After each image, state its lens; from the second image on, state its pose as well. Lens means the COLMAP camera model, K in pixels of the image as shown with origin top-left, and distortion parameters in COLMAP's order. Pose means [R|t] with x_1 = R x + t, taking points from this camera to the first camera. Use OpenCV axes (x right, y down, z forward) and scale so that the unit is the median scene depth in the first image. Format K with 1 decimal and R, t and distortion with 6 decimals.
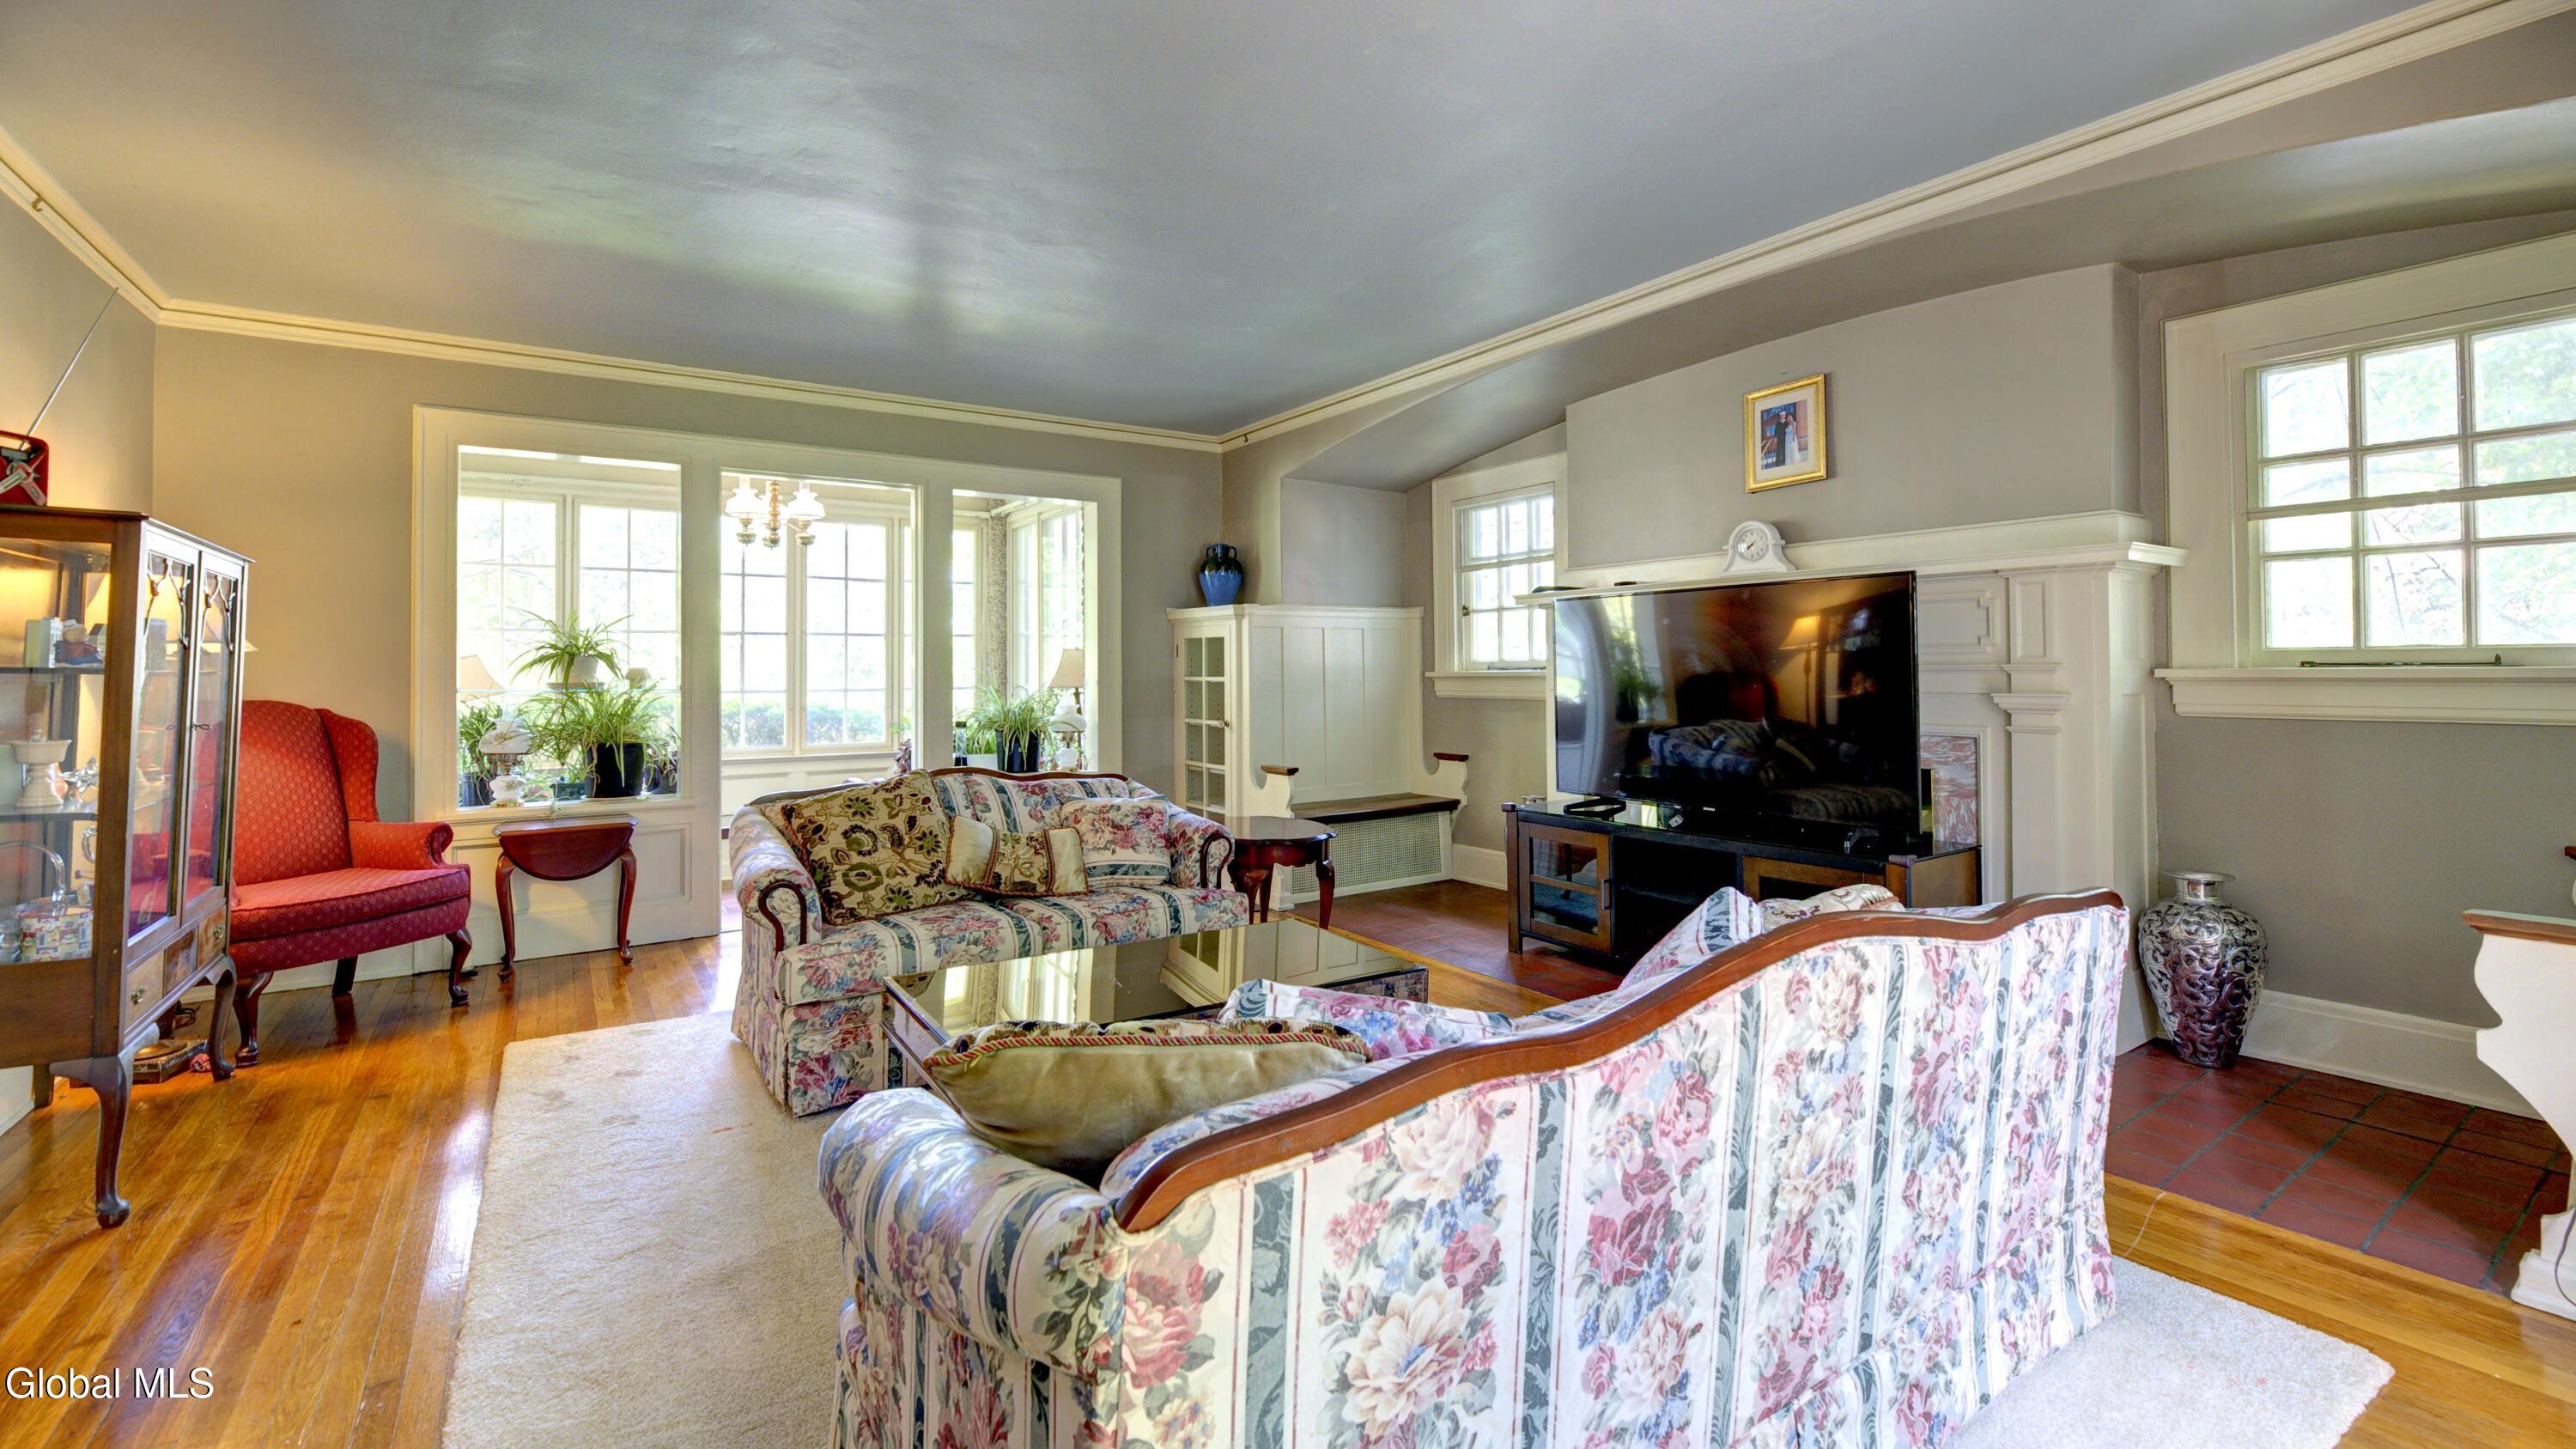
lens RADIAL K [[1054.7, 0, 1285.1], [0, 1054.7, 652.7], [0, 0, 1]] dist [-0.000298, -0.000053]
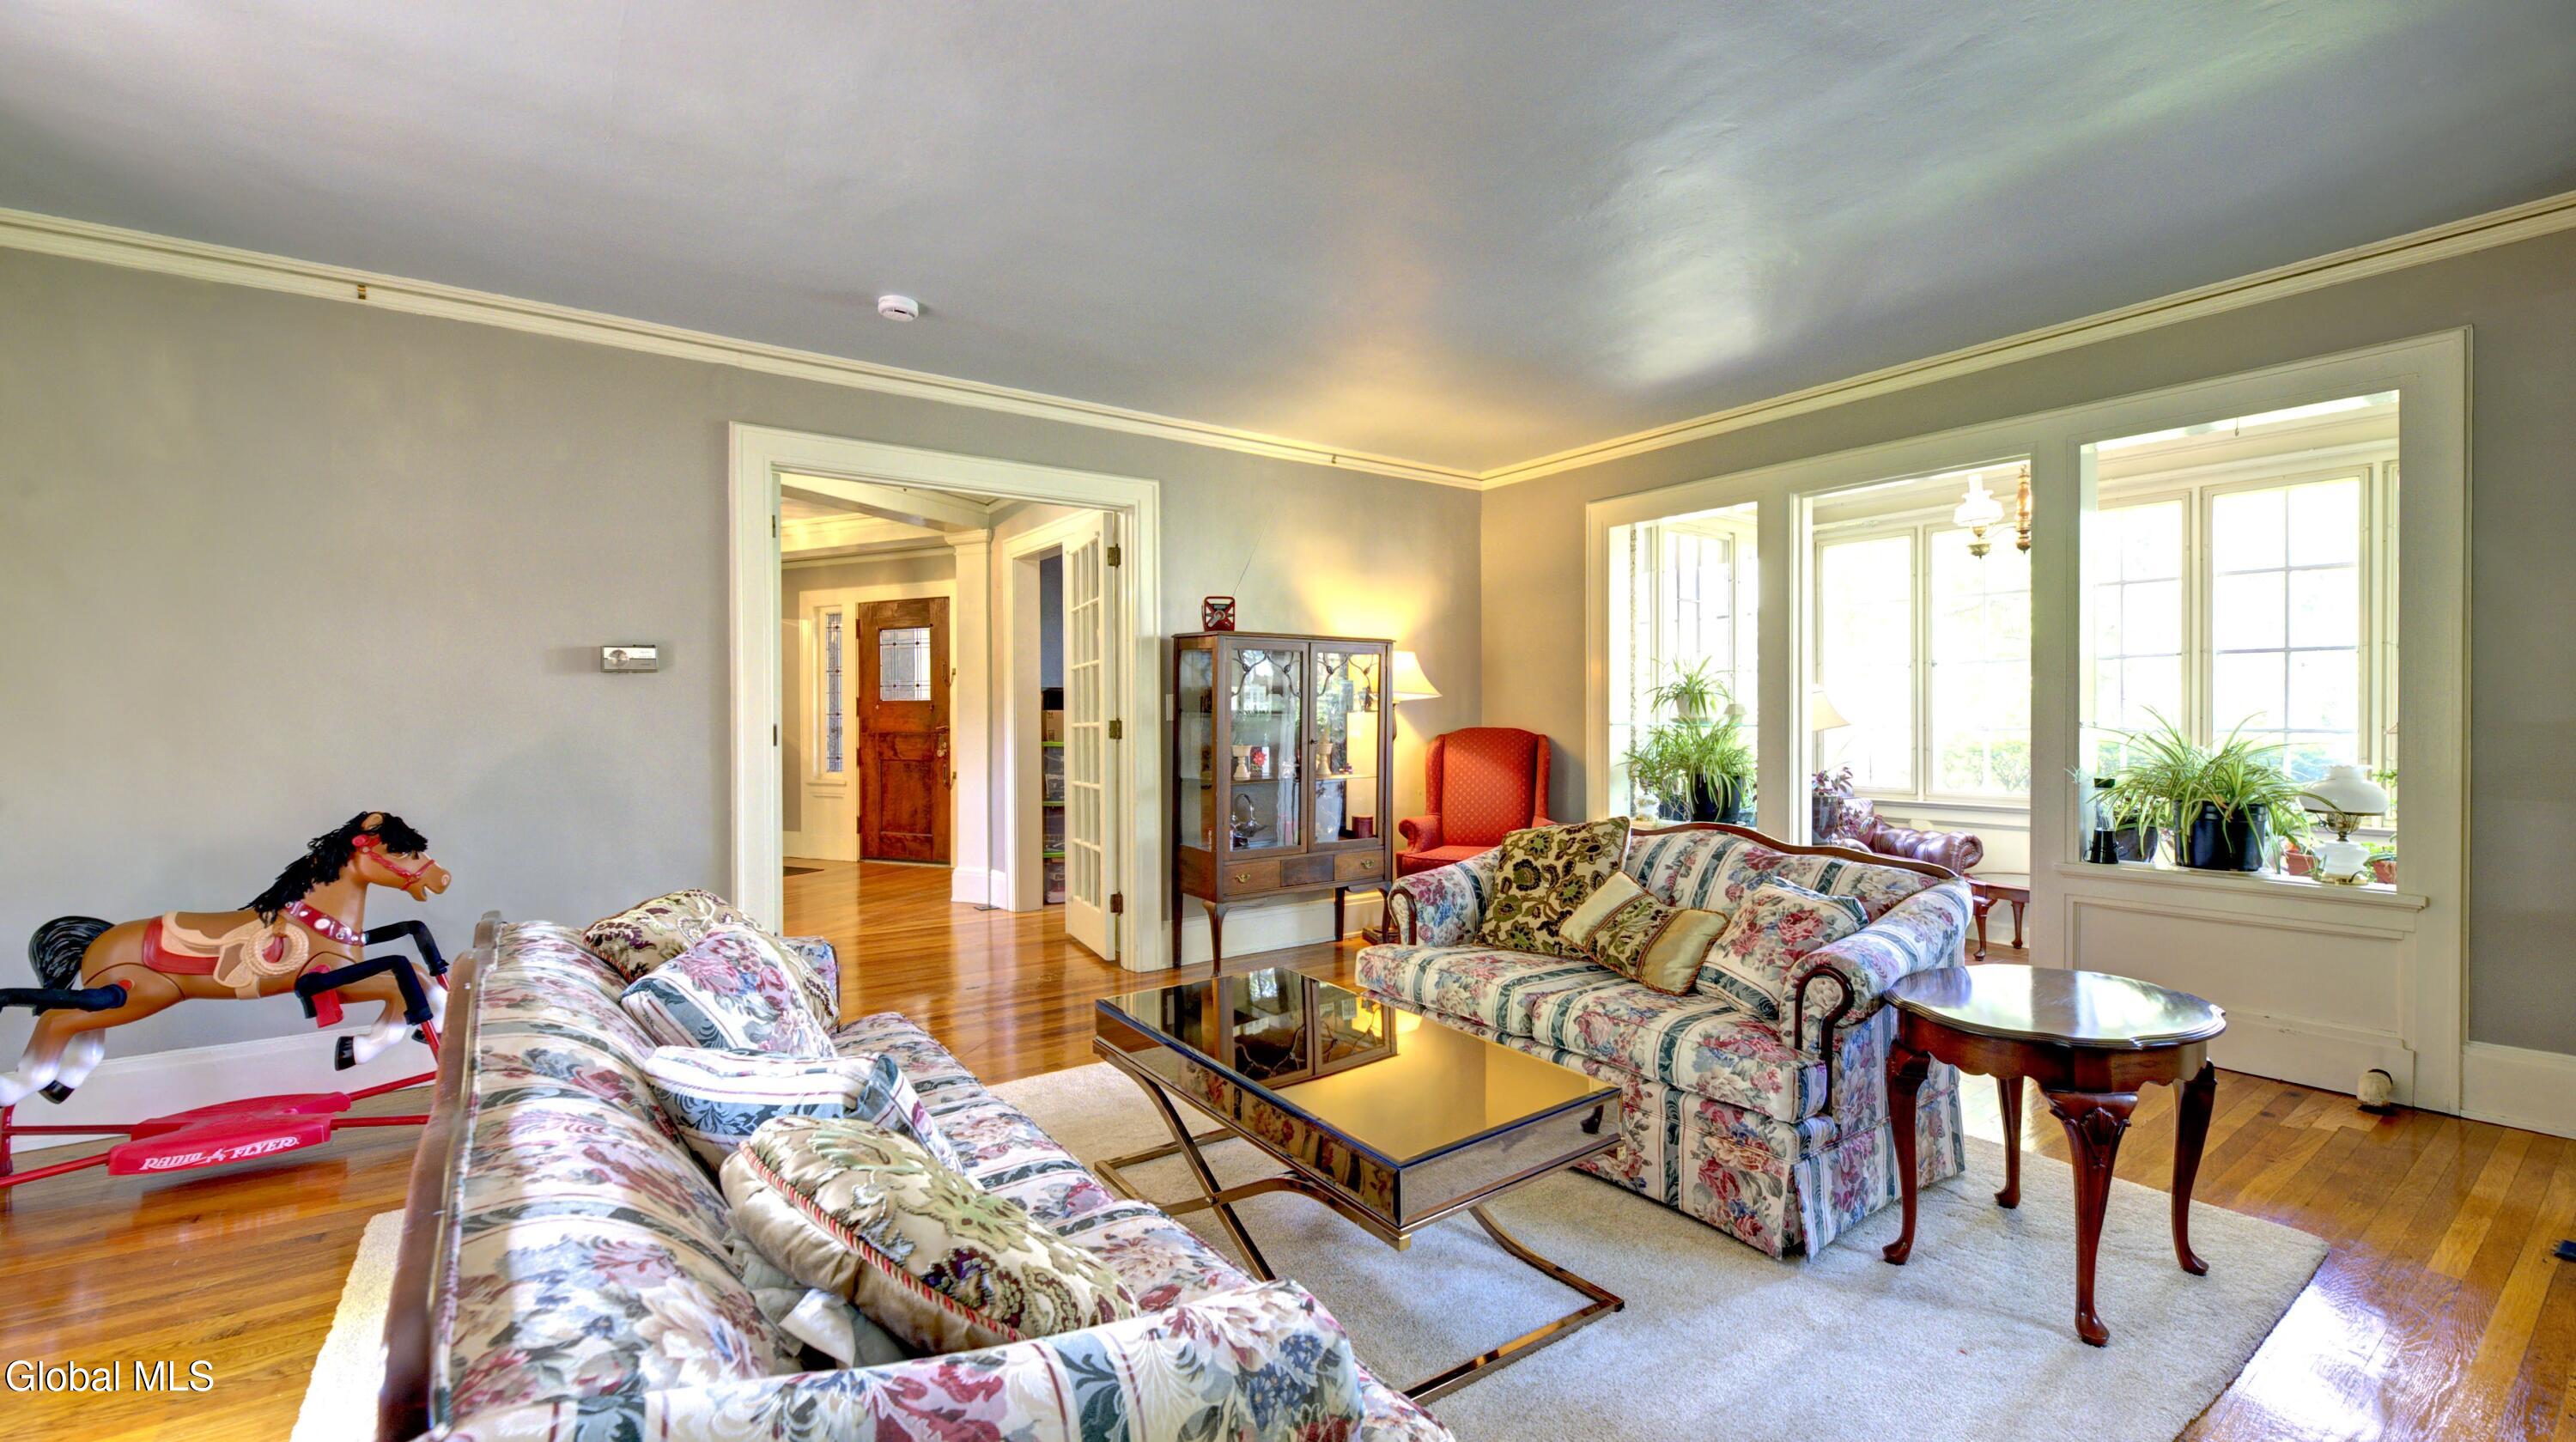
lens RADIAL K [[1092.2, 0, 1288.0], [0, 1092.2, 721.0], [0, 0, 1]] dist [-0.000516, -0.000252]
pose [[0.019128, 0.017891, -0.999657, 0.522551], [0.025062, 0.999517, 0.018368, 0.001241], [0.999503, -0.025405, 0.018670, 0.592702]]
